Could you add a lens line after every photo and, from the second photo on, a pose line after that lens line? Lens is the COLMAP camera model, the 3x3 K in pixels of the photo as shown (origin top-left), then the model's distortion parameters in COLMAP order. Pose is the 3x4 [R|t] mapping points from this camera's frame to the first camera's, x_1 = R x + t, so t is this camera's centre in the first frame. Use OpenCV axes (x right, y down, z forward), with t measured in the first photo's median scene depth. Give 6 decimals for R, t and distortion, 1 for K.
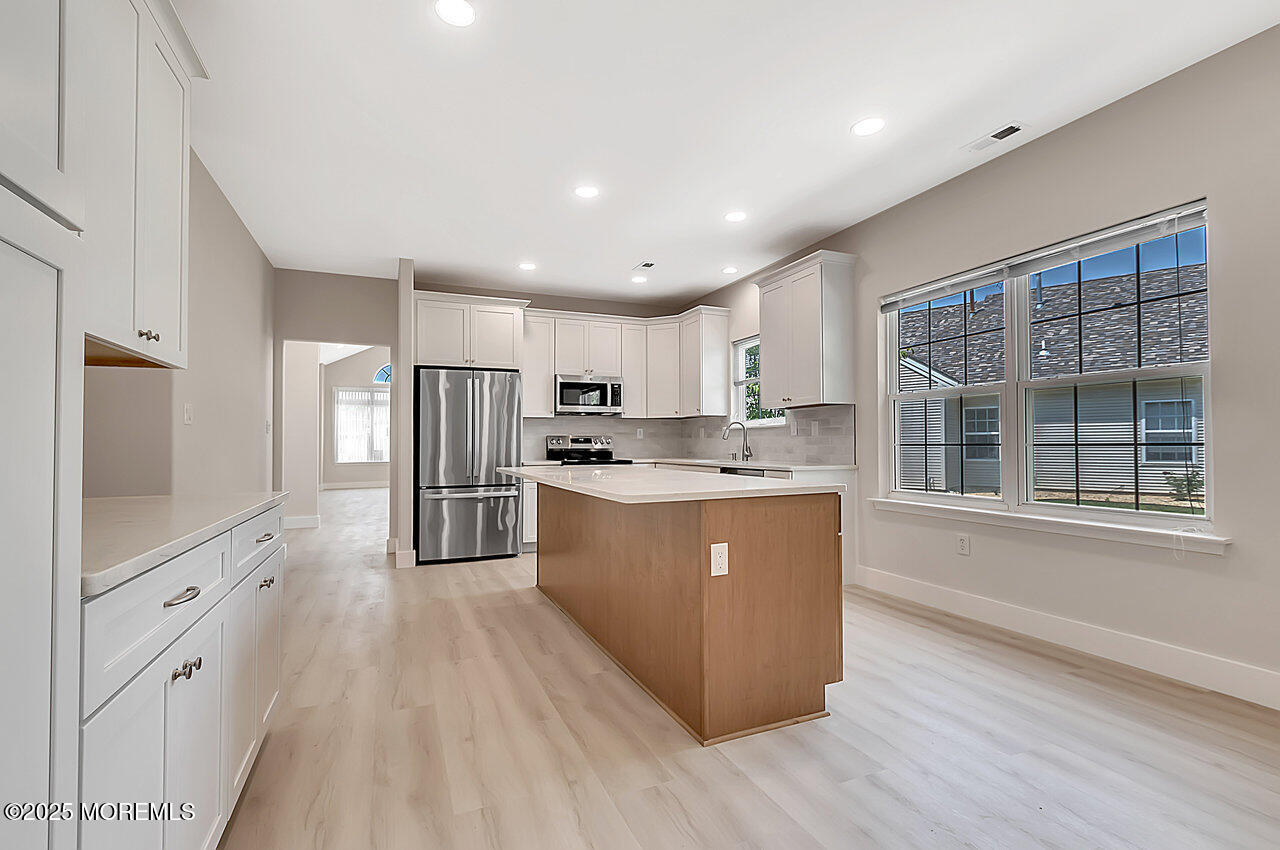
lens RADIAL K [[563.4, 0, 630.5], [0, 563.4, 436.3], [0, 0, 1]] dist [0.009718, -0.004919]
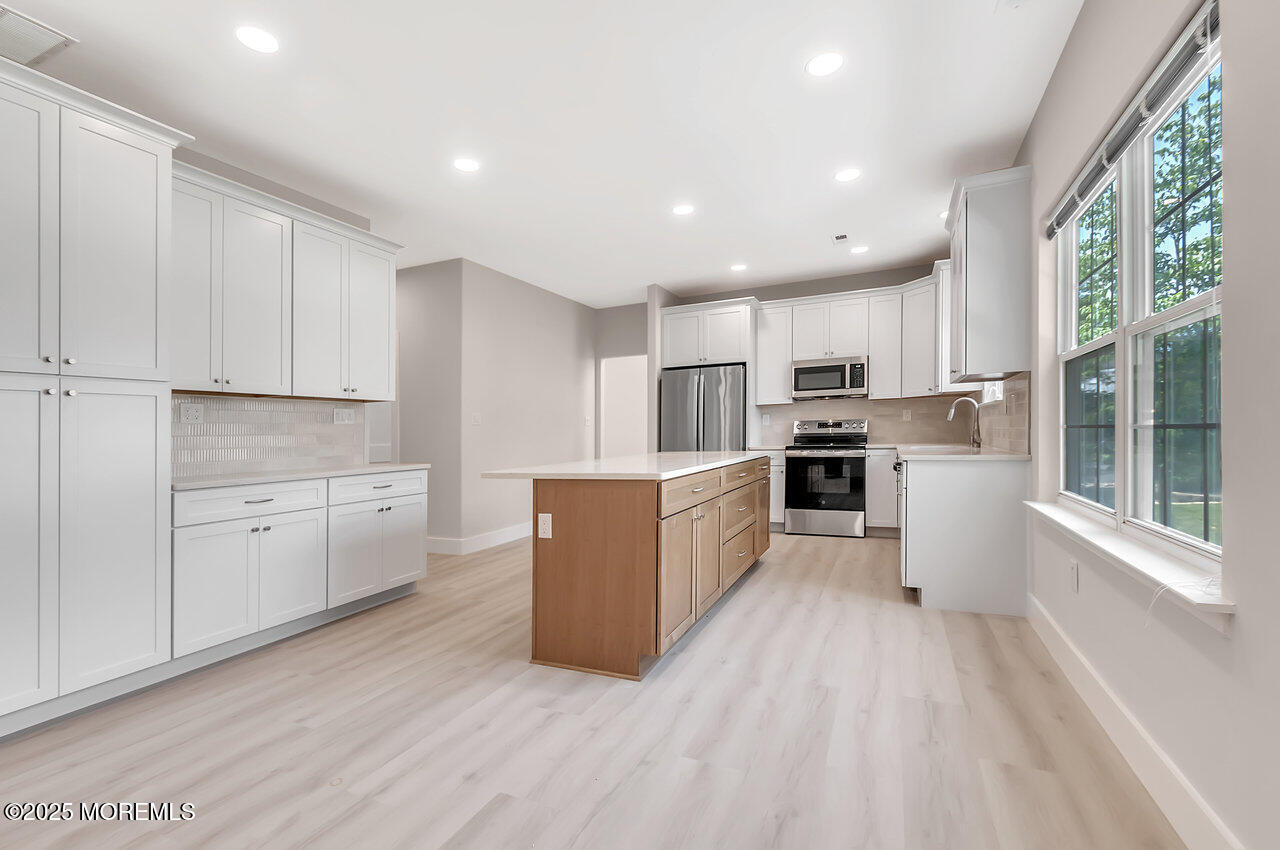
lens RADIAL K [[563.4, 0, 633.0], [0, 563.4, 436.2], [0, 0, 1]] dist [0.009718, -0.004919]
pose [[0.671282, -0.008645, -0.741151, 0.486694], [0.032366, 0.999320, 0.017658, -0.001766], [0.740495, -0.035842, 0.671106, 0.112013]]
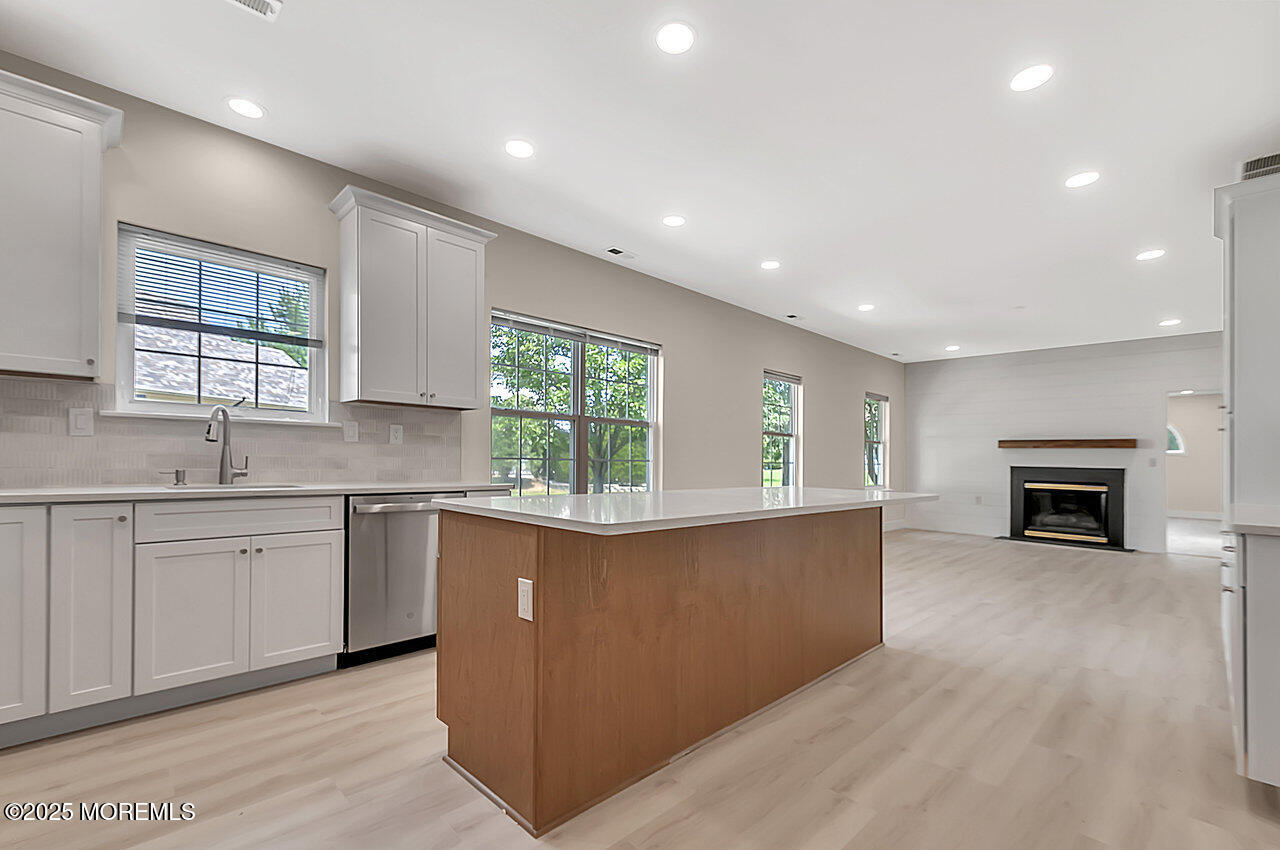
lens RADIAL K [[563.4, 0, 632.0], [0, 563.4, 454.0], [0, 0, 1]] dist [0.009718, -0.004919]
pose [[-0.367149, 0.004442, 0.930151, -0.435349], [-0.032099, 0.999332, -0.017442, 0.013458], [-0.929608, -0.036261, -0.366761, 0.877769]]
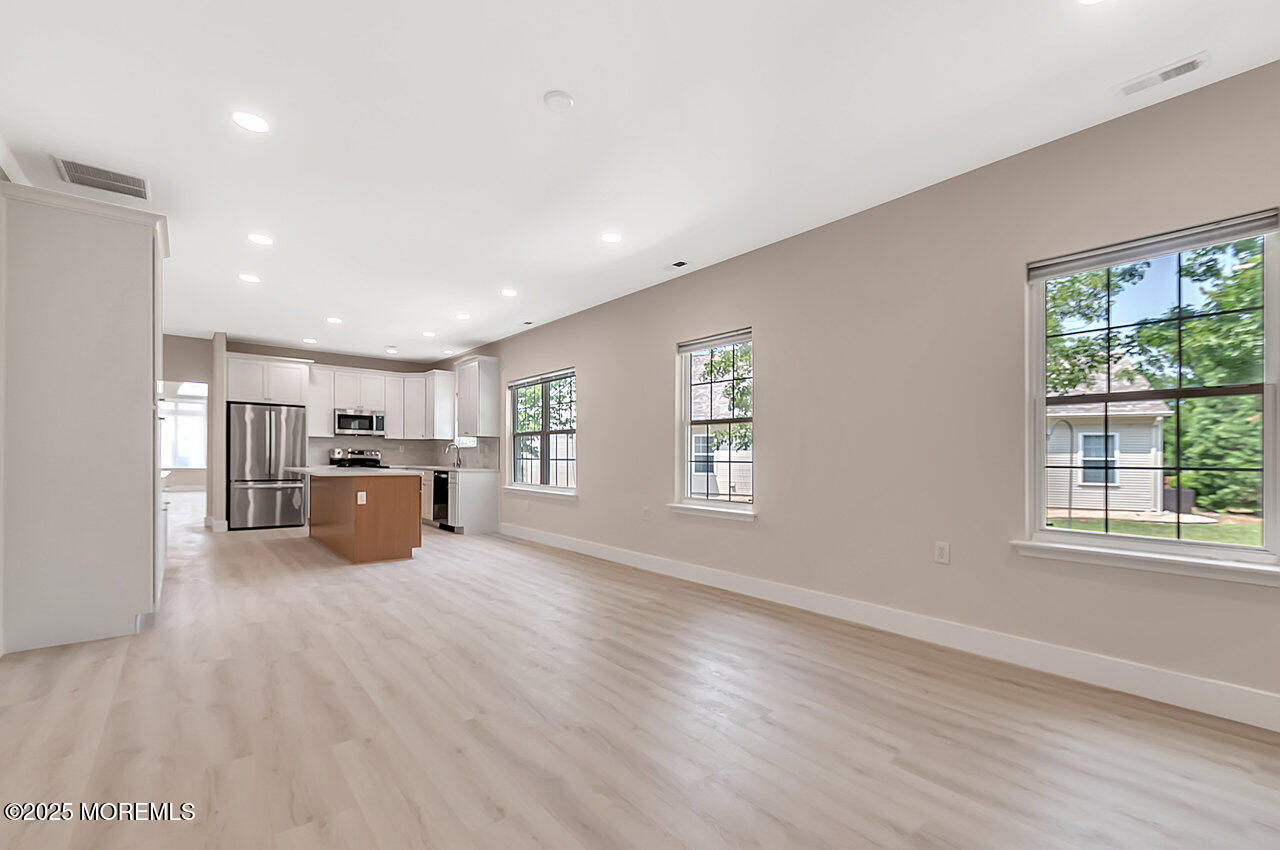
lens RADIAL K [[563.4, 0, 631.1], [0, 563.4, 469.7], [0, 0, 1]] dist [0.009718, -0.004919]
pose [[0.964816, 0.012580, 0.262626, 0.268384], [-0.021827, 0.999239, 0.032321, -0.014446], [-0.262020, -0.036917, 0.964356, -0.759069]]
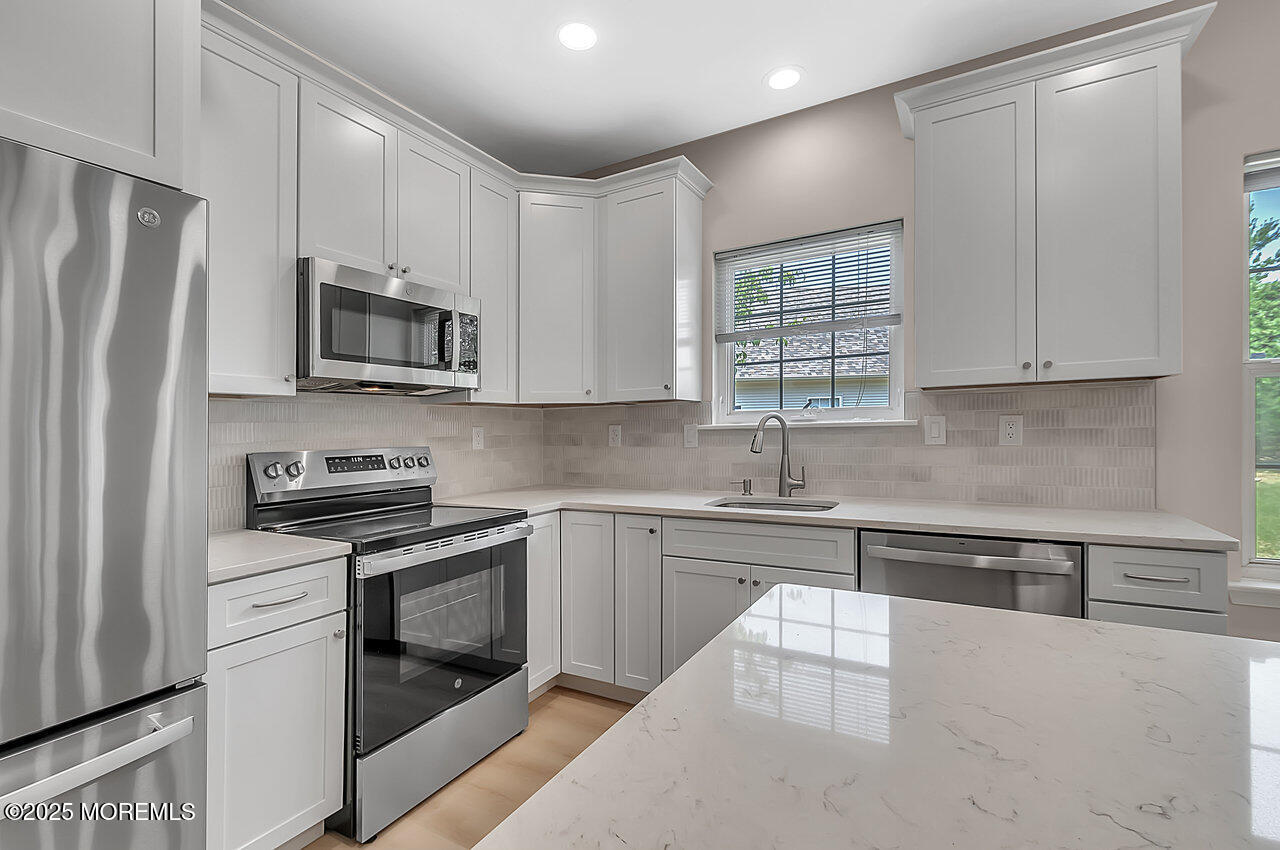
lens RADIAL K [[563.4, 0, 624.1], [0, 563.4, 432.8], [0, 0, 1]] dist [0.009718, -0.004919]
pose [[0.795983, -0.013266, 0.605174, -0.205518], [0.006452, 0.999889, 0.013431, -0.018505], [-0.605285, -0.006786, 0.795980, 0.727886]]
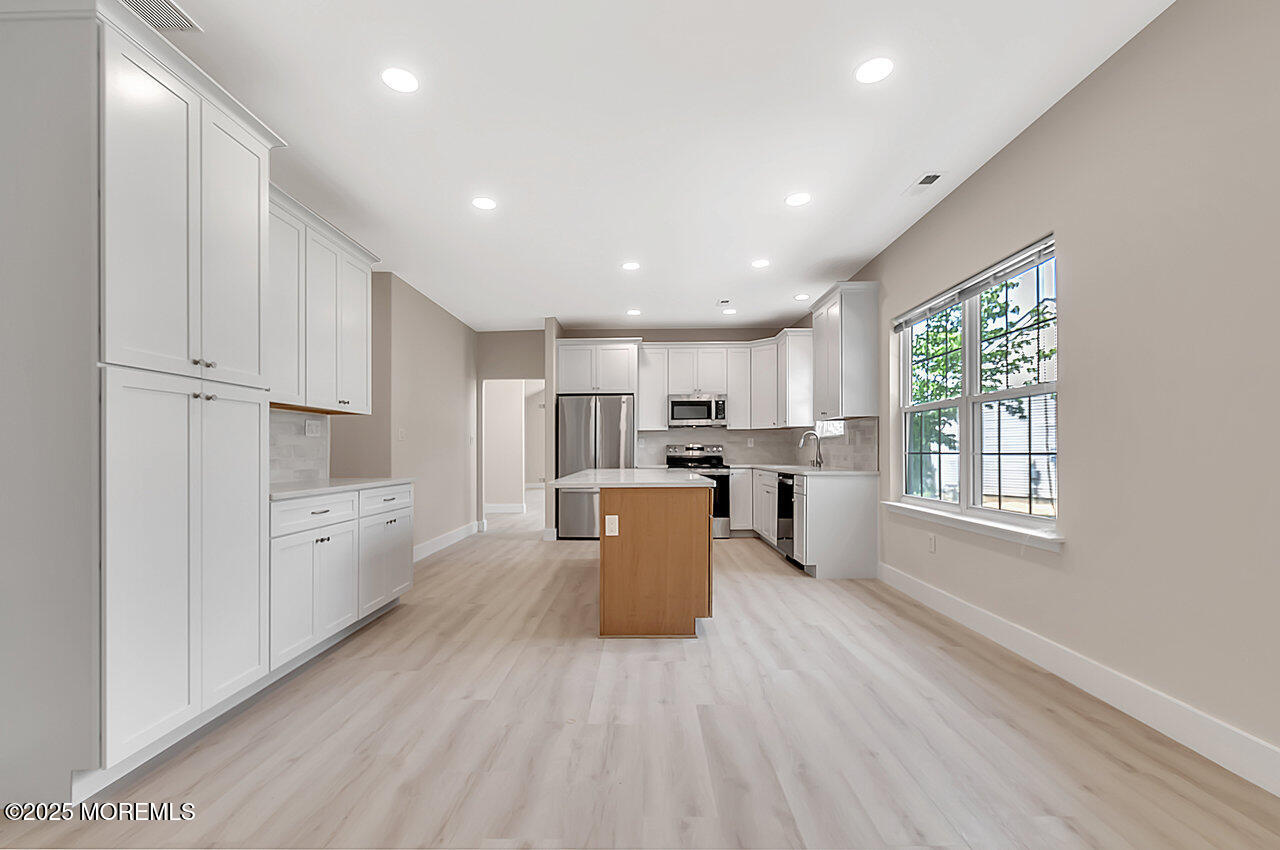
lens RADIAL K [[563.4, 0, 631.2], [0, 563.4, 449.7], [0, 0, 1]] dist [0.009718, -0.004919]
pose [[0.912044, -0.001126, -0.410090, 0.333618], [0.006204, 0.999920, 0.011052, -0.005543], [0.410044, -0.012624, 0.911978, -0.167366]]
